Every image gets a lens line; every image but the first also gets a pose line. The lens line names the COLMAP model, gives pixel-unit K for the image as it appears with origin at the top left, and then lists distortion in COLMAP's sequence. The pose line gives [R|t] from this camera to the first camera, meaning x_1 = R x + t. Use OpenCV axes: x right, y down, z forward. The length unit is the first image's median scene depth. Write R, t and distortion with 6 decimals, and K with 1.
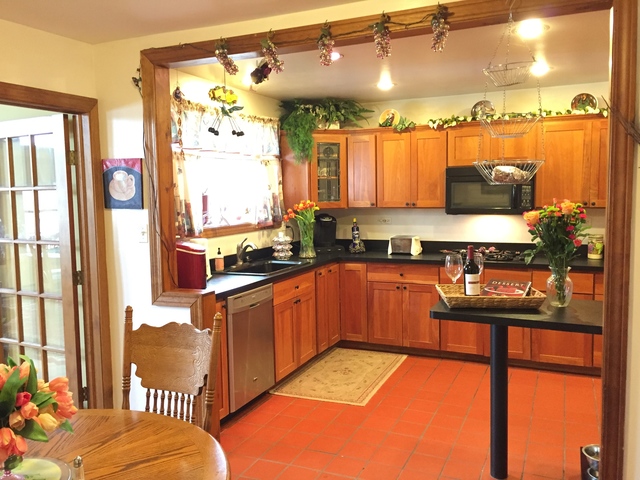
lens RADIAL K [[556.0, 0, 317.3], [0, 556.0, 237.5], [0, 0, 1]] dist [0.064574, -0.035021]
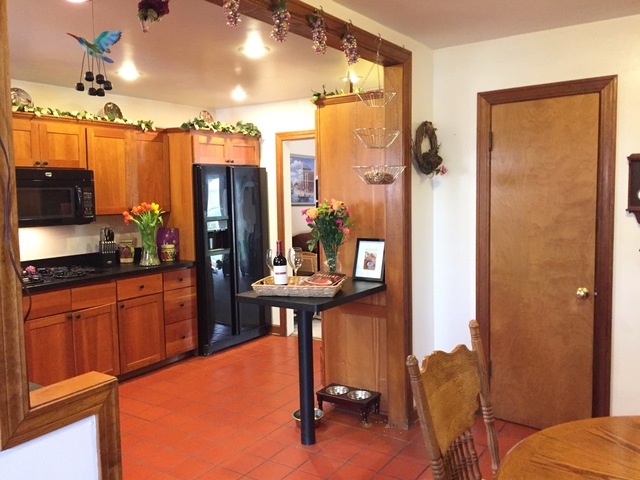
lens RADIAL K [[556.0, 0, 319.2], [0, 556.0, 237.7], [0, 0, 1]] dist [0.064574, -0.035021]
pose [[0.163325, -0.072365, 0.983915, -0.497411], [0.101133, 0.993281, 0.056266, -0.032241], [-0.981375, 0.090316, 0.169546, 0.493594]]
